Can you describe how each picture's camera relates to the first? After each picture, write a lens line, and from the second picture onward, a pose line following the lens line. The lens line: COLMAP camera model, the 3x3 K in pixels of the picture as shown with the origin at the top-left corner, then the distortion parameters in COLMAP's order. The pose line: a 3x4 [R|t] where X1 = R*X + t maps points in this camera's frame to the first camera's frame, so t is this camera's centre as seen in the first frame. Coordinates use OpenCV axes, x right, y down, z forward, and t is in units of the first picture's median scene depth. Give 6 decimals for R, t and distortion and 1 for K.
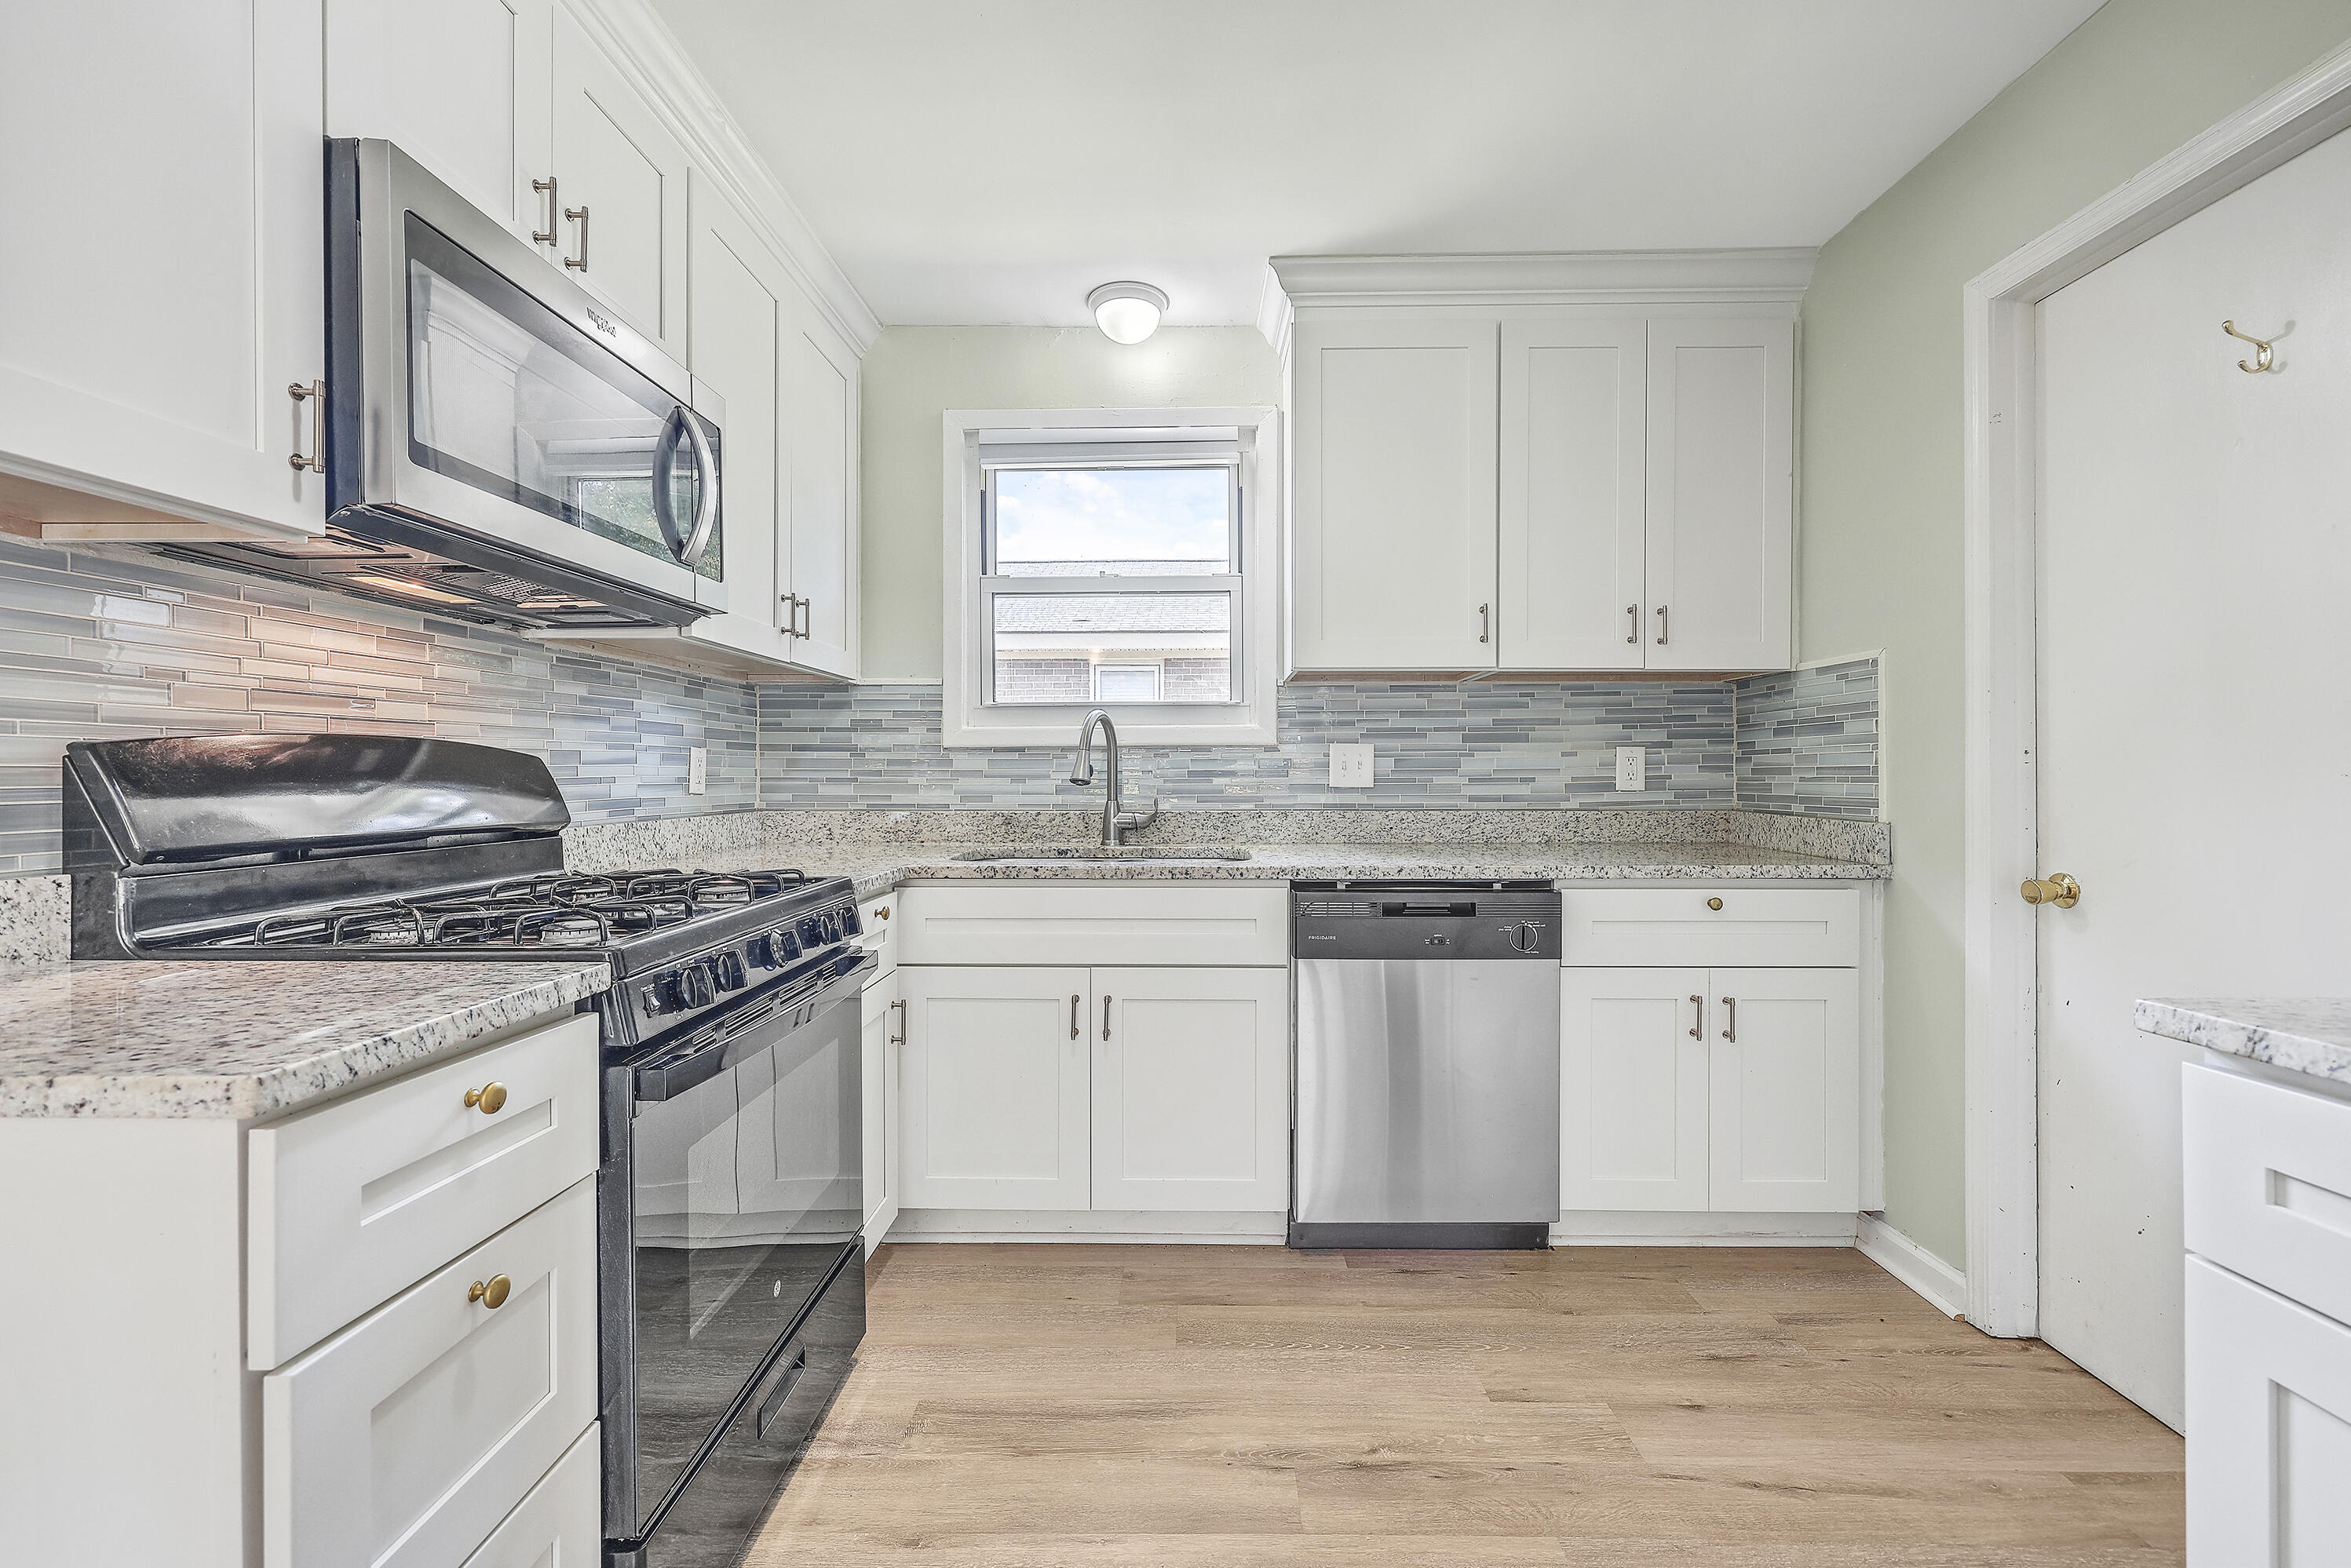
lens RADIAL K [[954.1, 0, 1184.3], [0, 954.1, 778.9], [0, 0, 1]] dist [0.003590, -0.000152]
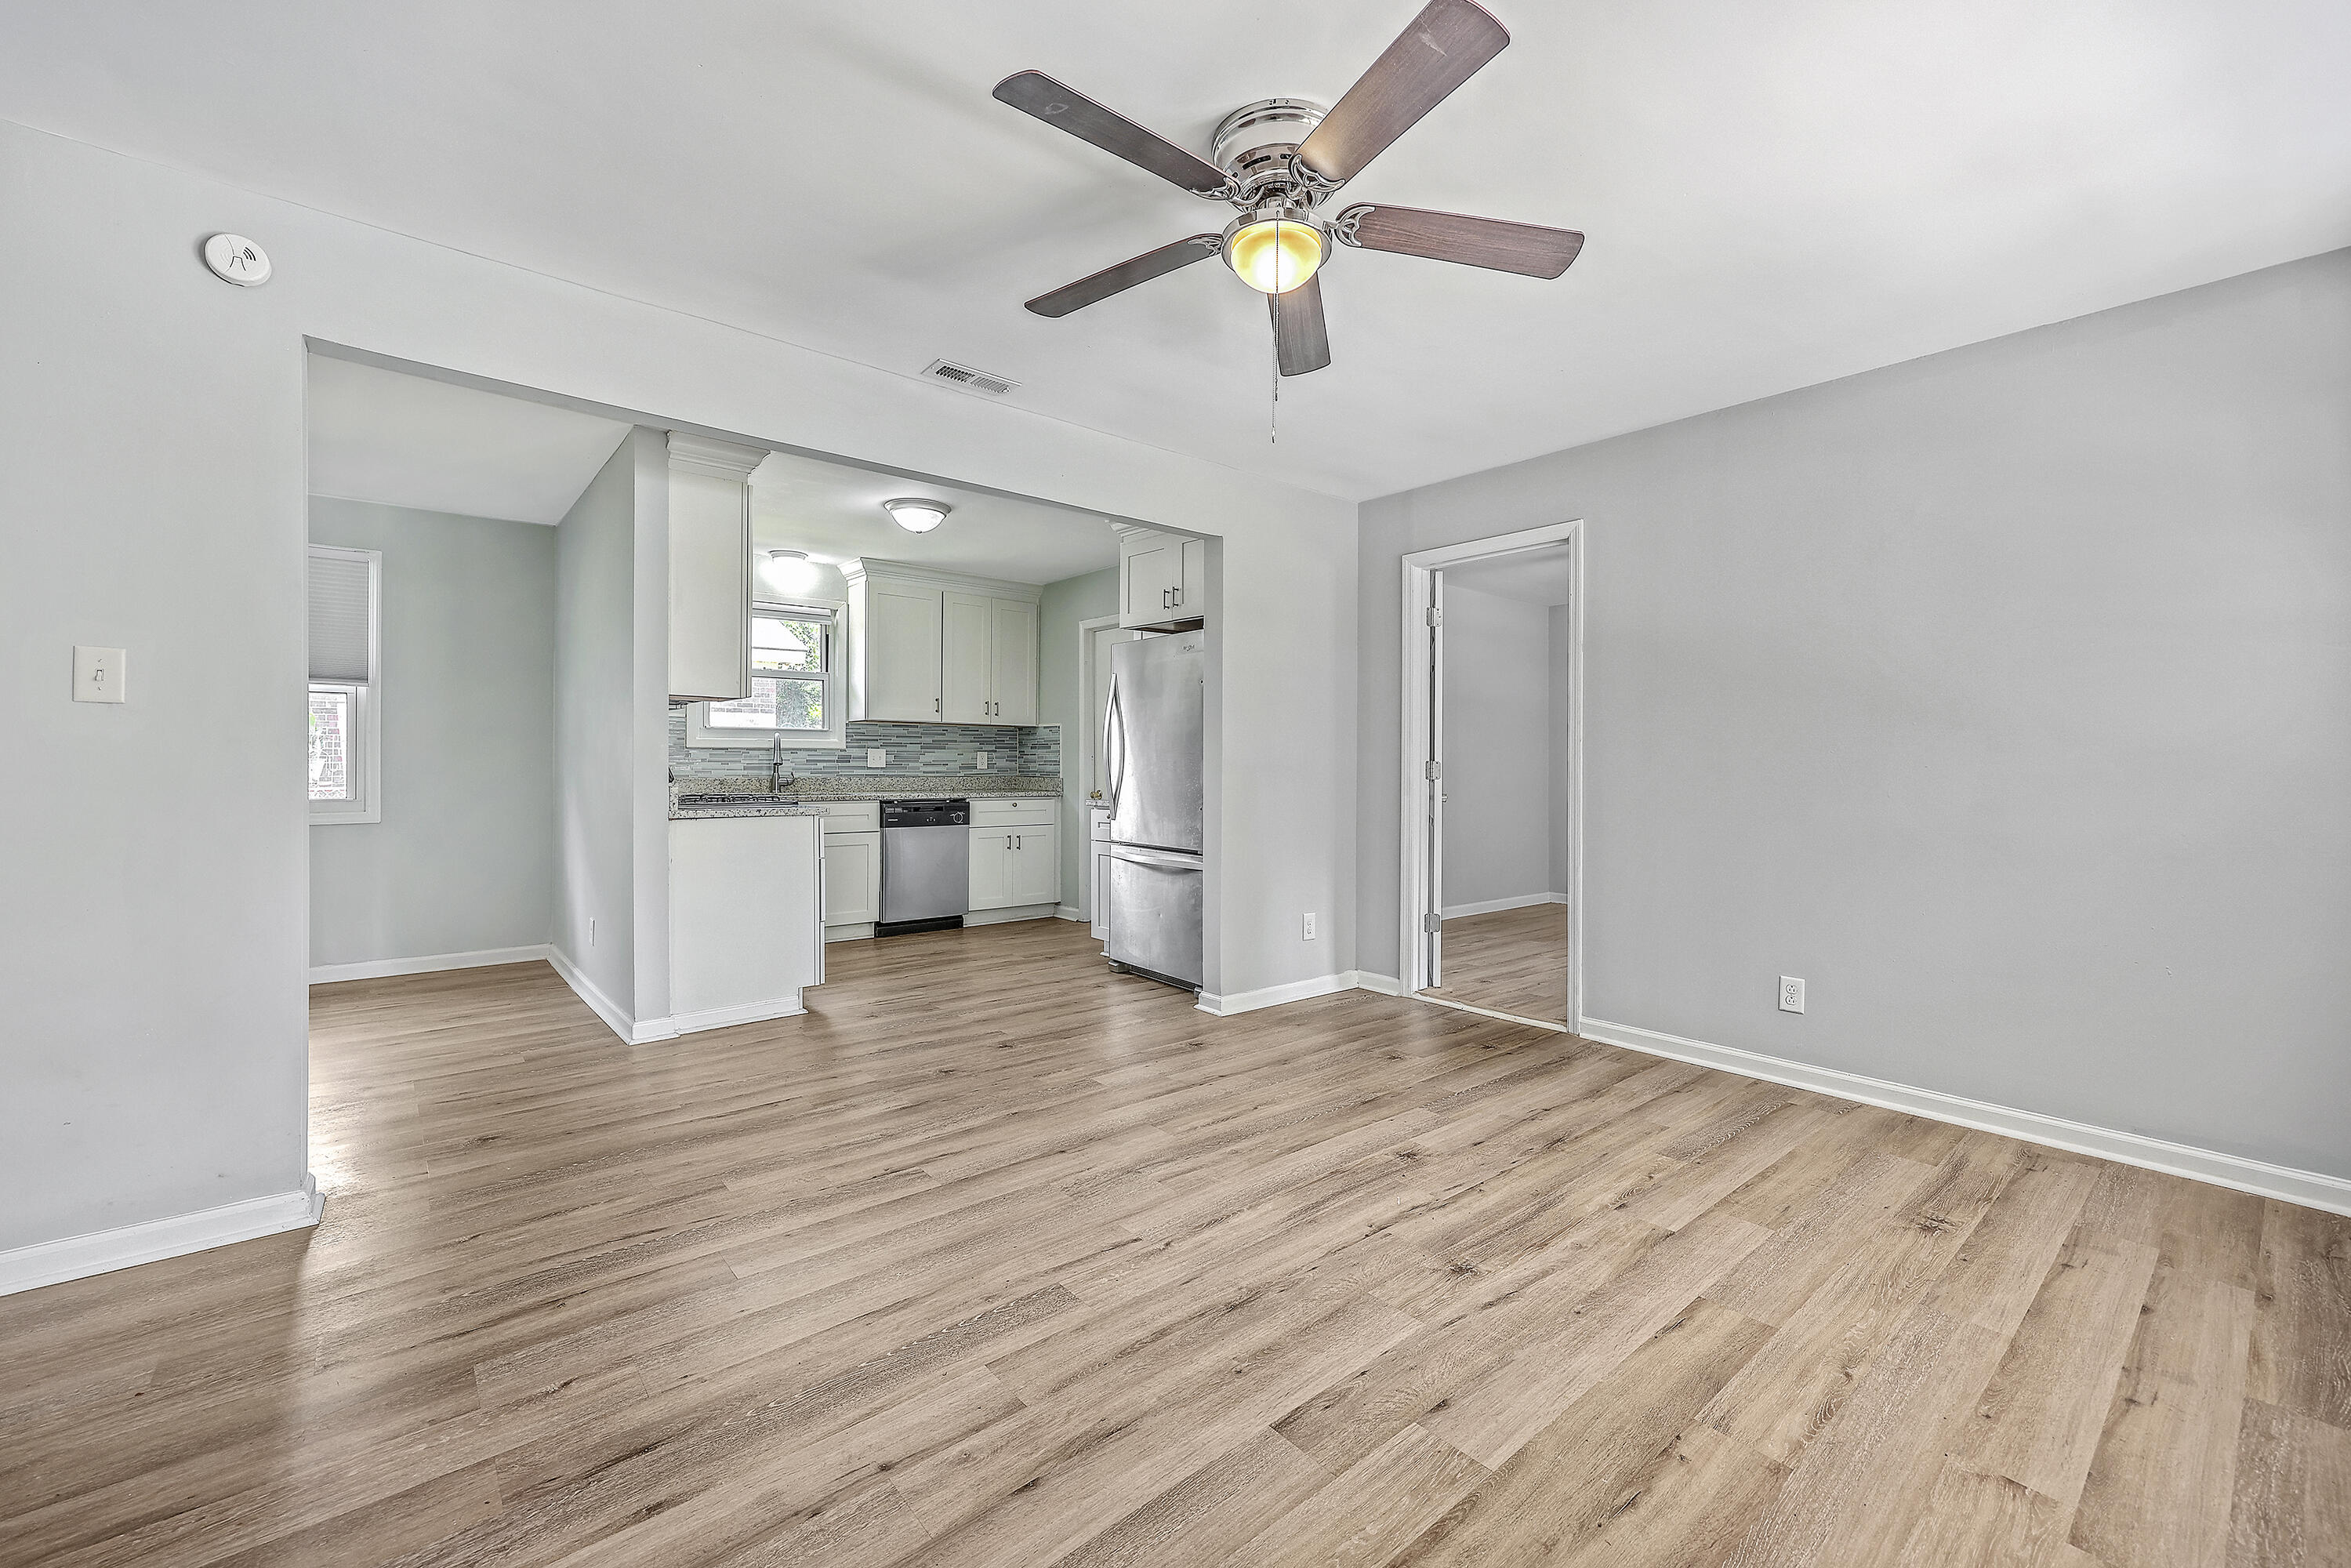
lens RADIAL K [[954.3, 0, 1175.3], [0, 954.3, 768.1], [0, 0, 1]] dist [0.003590, -0.000152]
pose [[0.757741, 0.002048, 0.652552, -0.988066], [-0.001905, 0.999998, -0.000926, 0.013969], [-0.652552, -0.000542, 0.757743, -1.554402]]
